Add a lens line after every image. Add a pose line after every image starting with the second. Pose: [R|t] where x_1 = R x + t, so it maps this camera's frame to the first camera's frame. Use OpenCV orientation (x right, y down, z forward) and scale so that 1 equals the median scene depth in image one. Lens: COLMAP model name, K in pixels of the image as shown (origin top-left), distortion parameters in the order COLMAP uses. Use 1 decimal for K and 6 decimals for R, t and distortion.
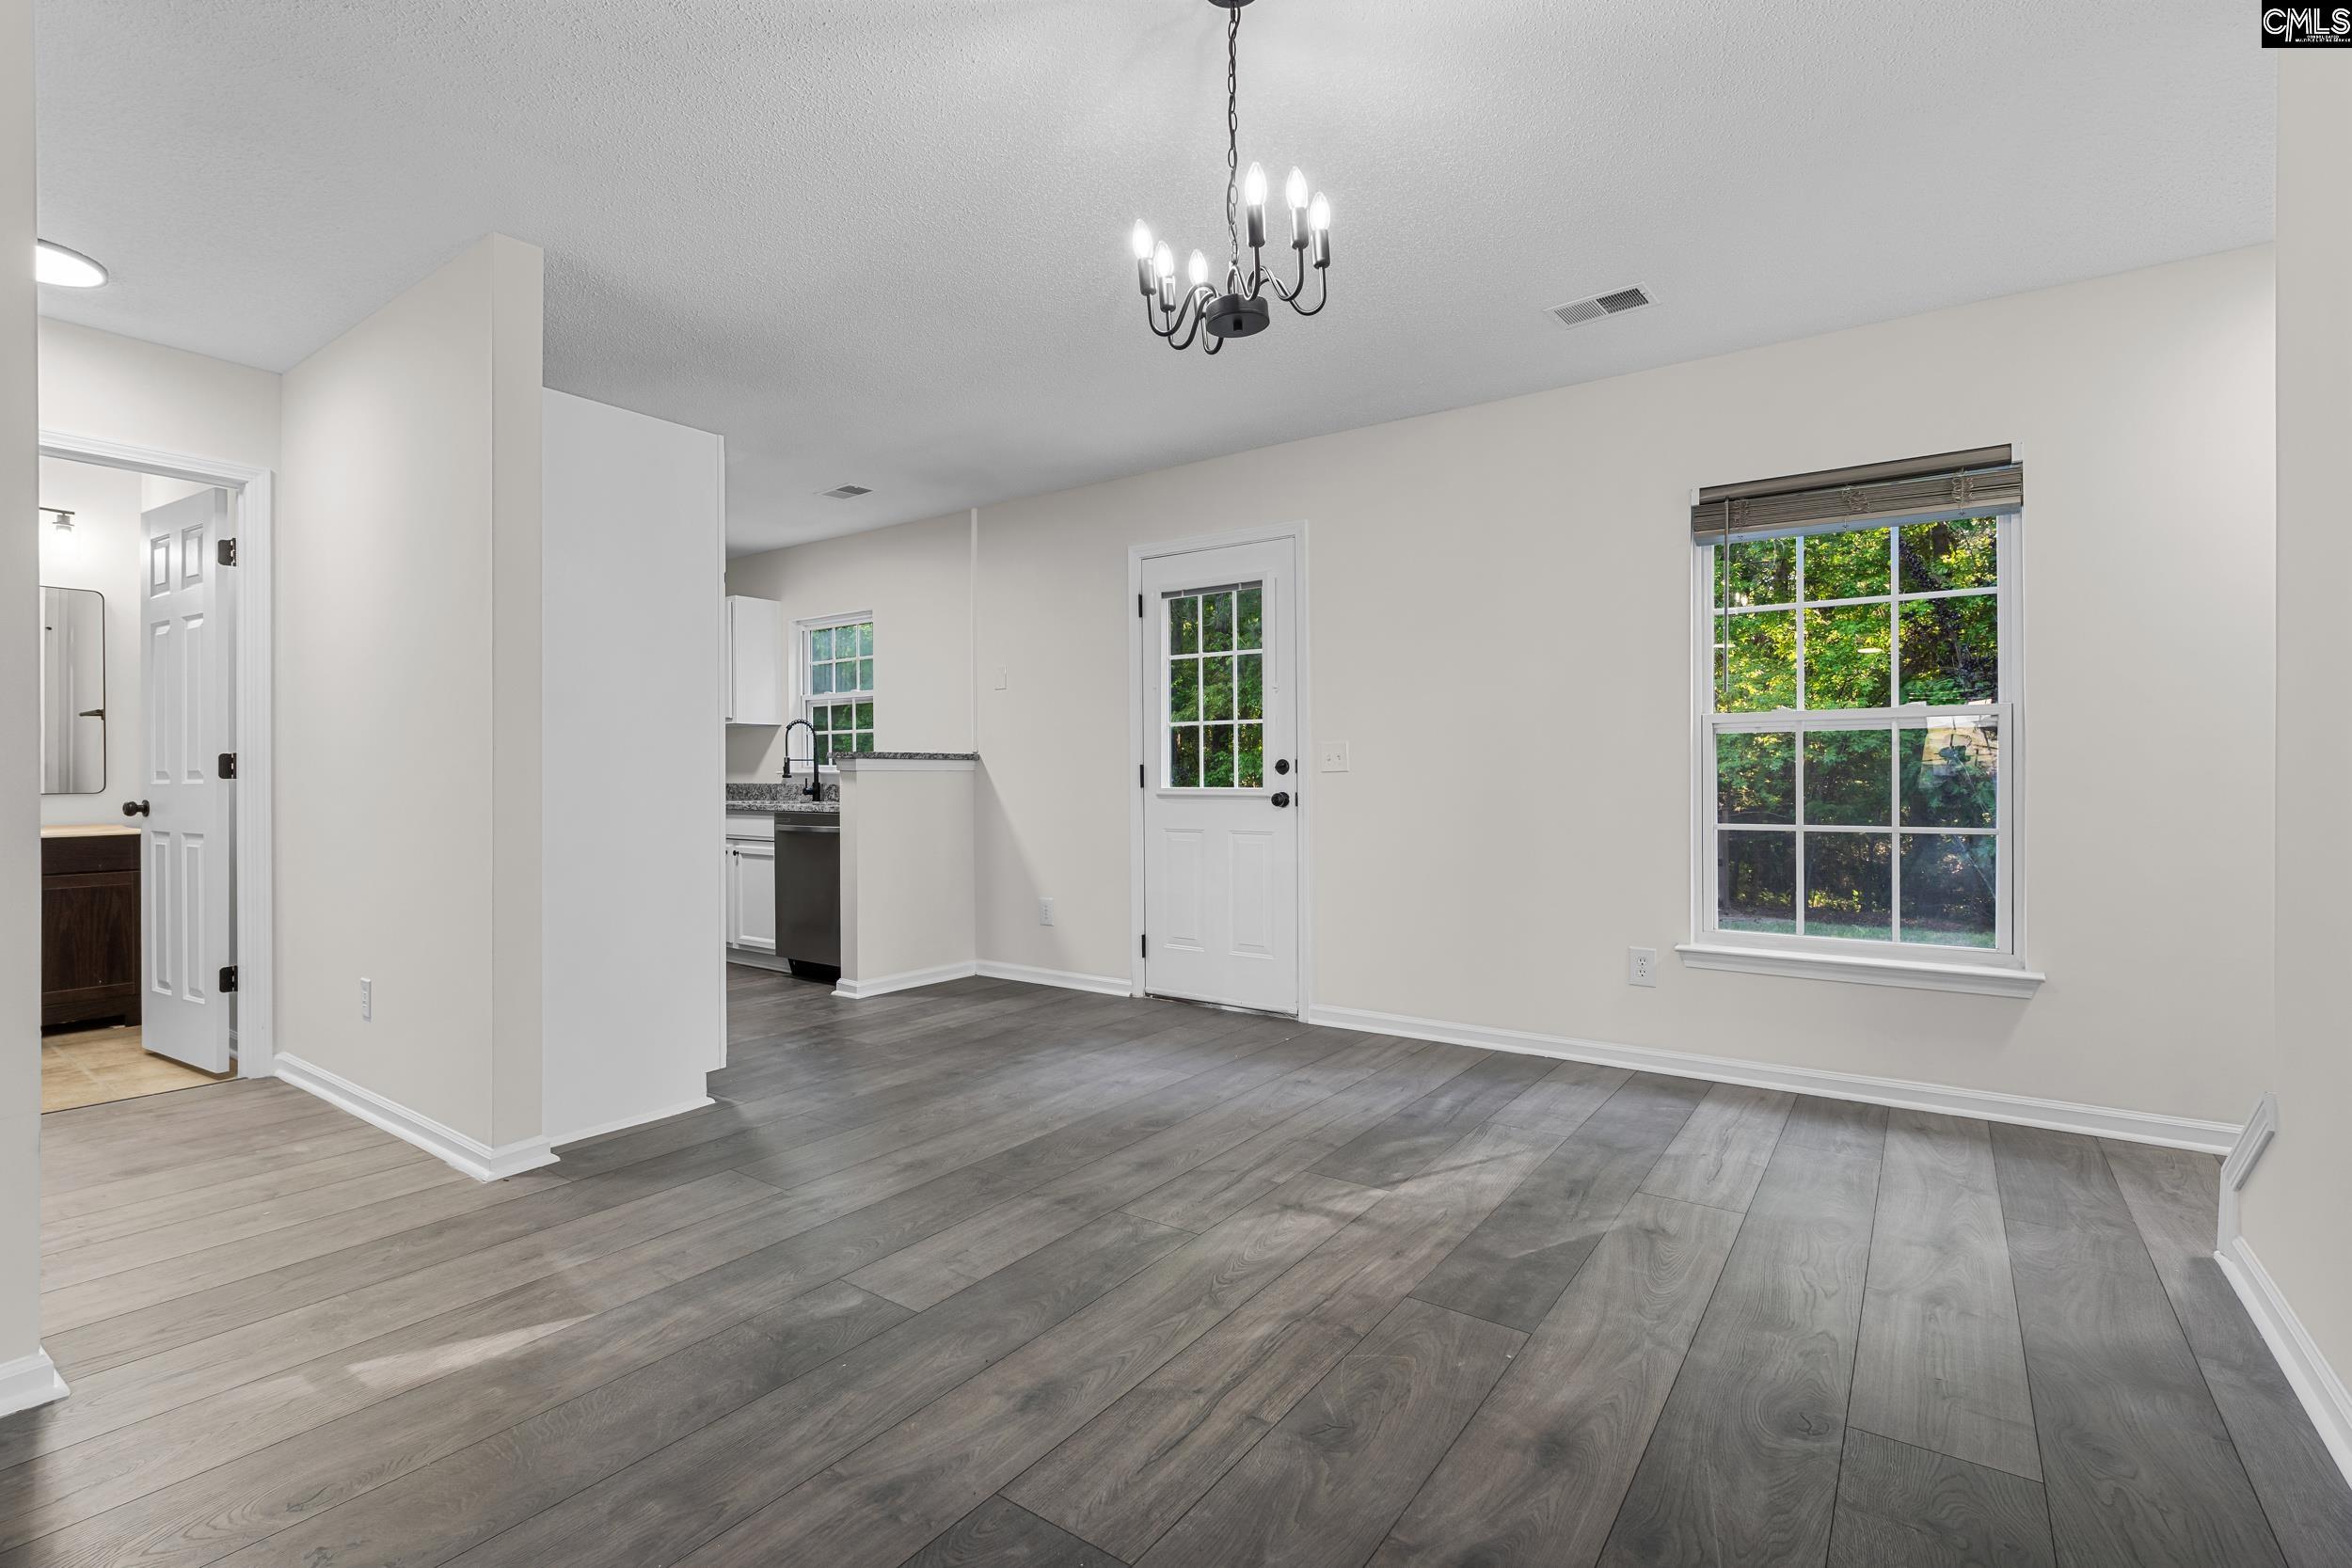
lens RADIAL K [[1072.5, 0, 1168.5], [0, 1072.5, 770.7], [0, 0, 1]] dist [-0.001210, -0.000141]
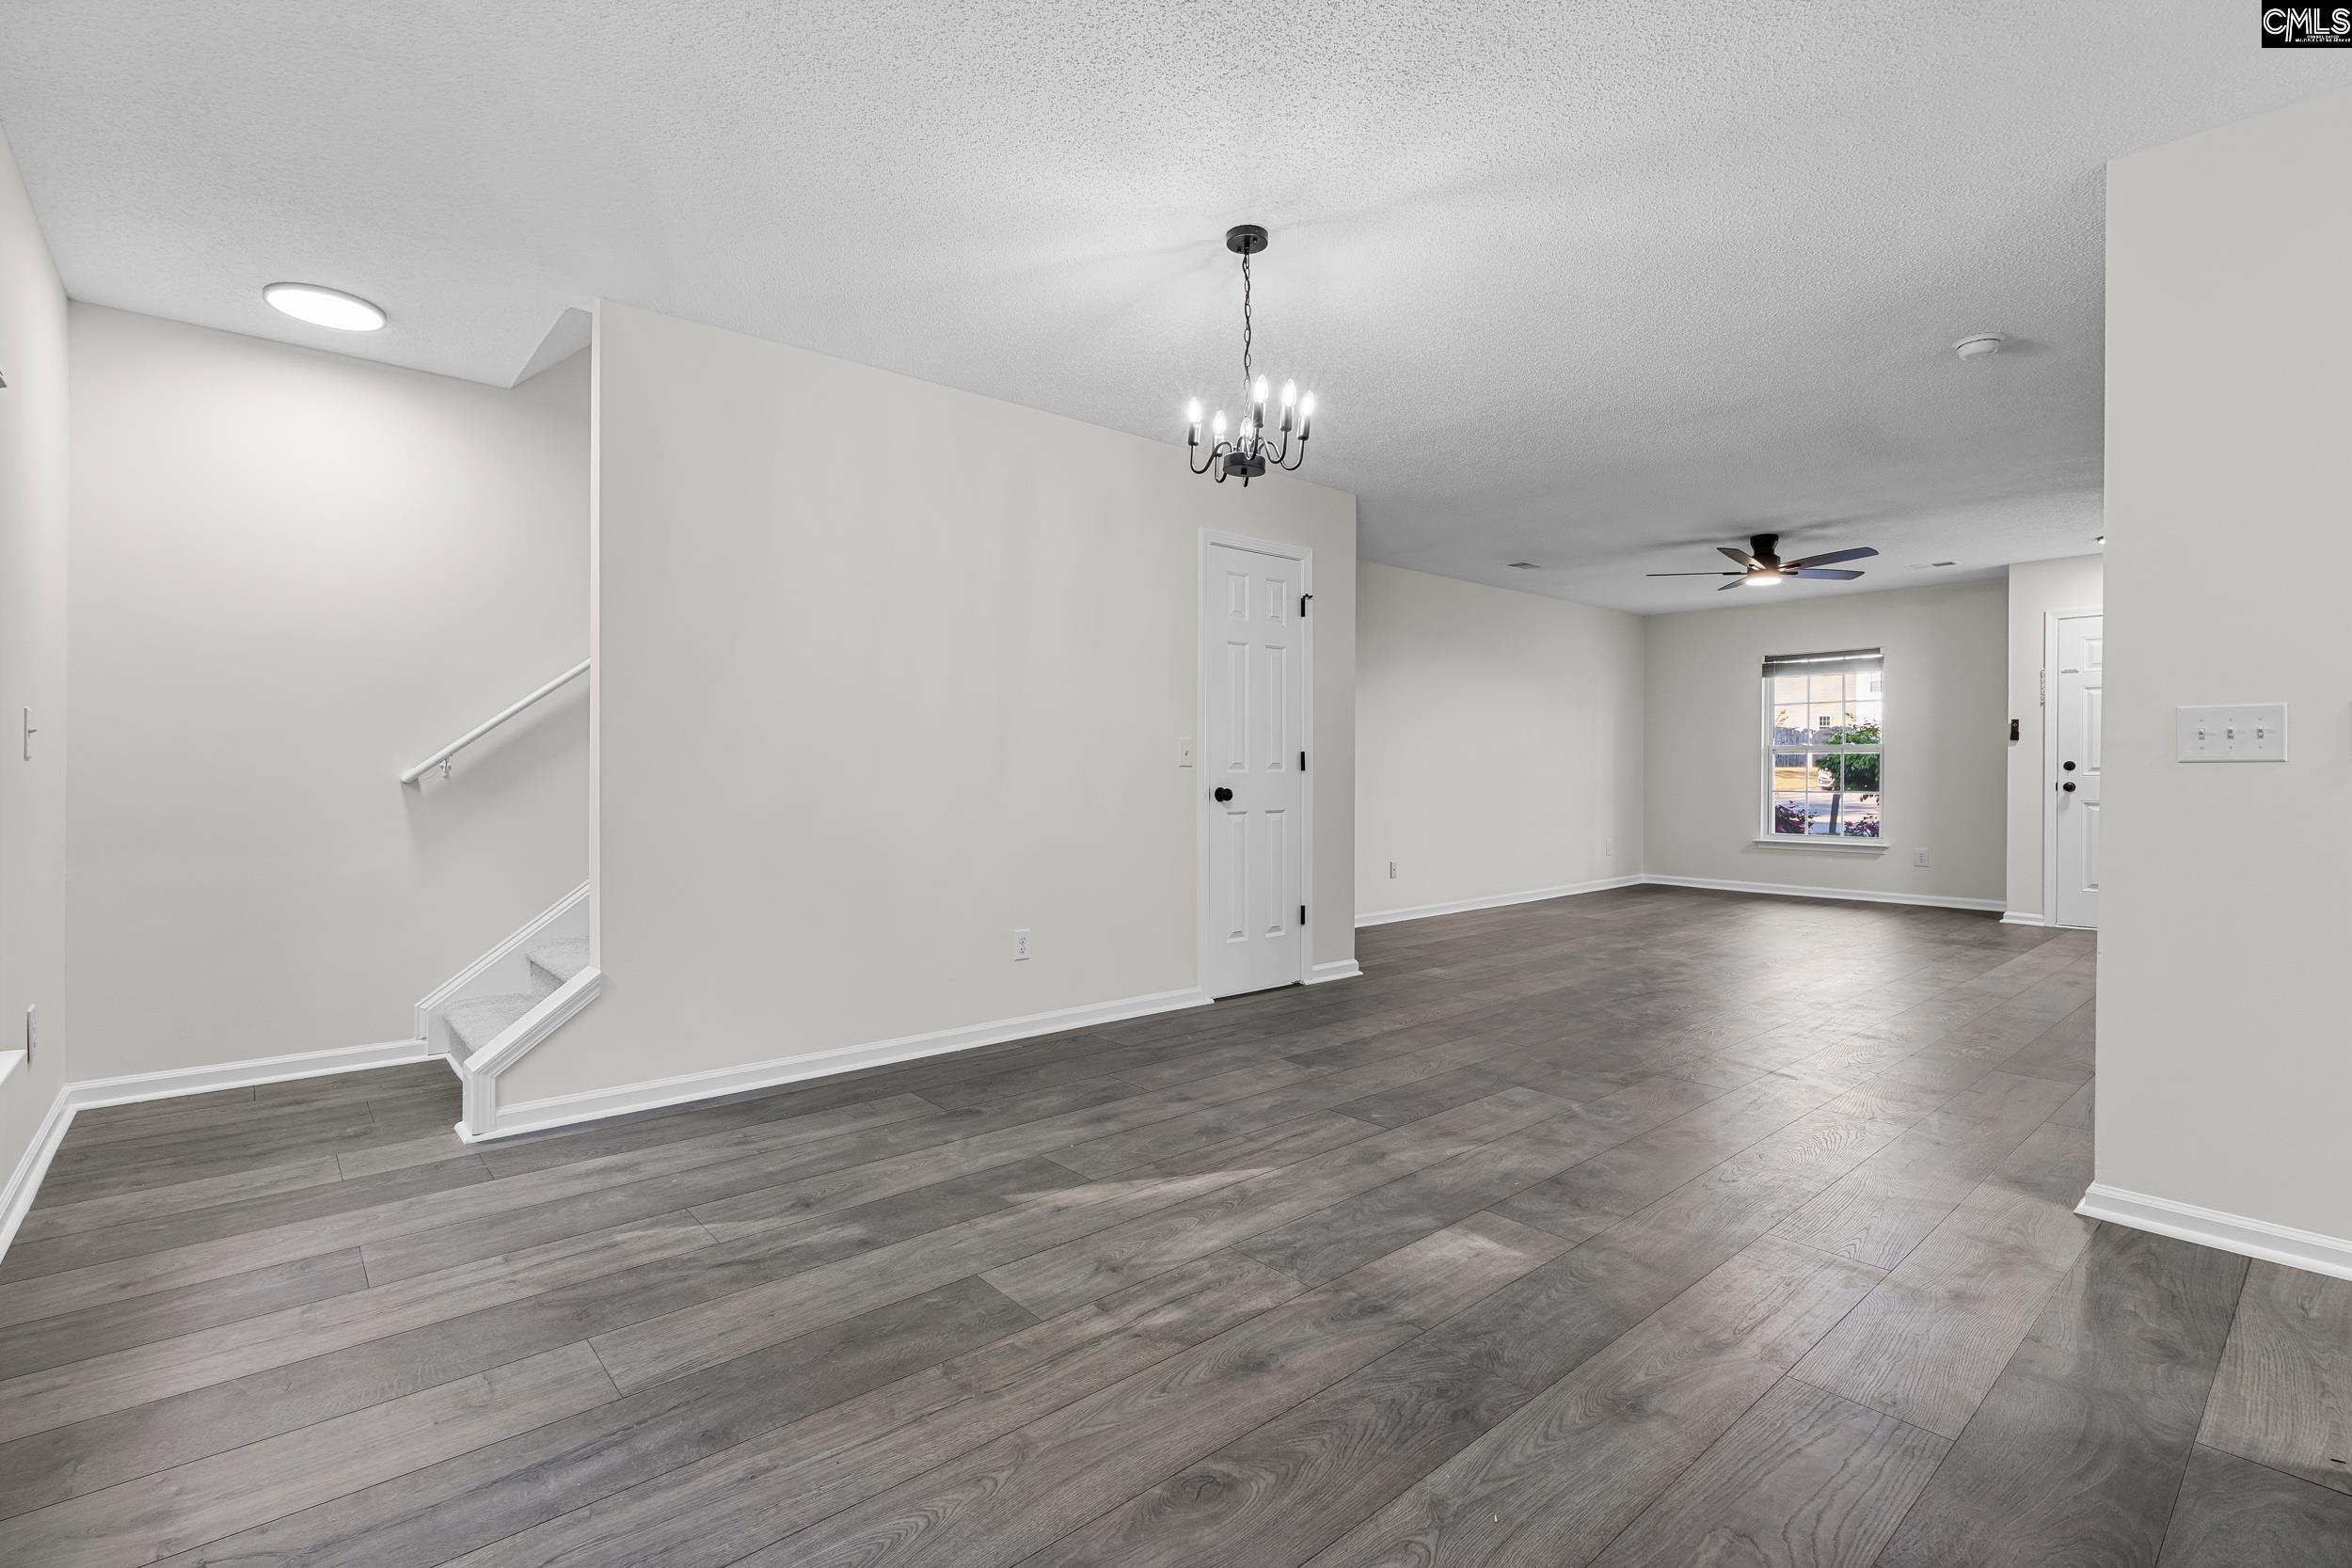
lens RADIAL K [[1072.5, 0, 1168.5], [0, 1072.5, 770.7], [0, 0, 1]] dist [-0.001210, -0.000141]
pose [[-0.971383, 0.000438, 0.237516, -0.171075], [-0.000666, 0.999989, -0.004567, 0.006667], [-0.237516, -0.004594, -0.971373, 2.245198]]
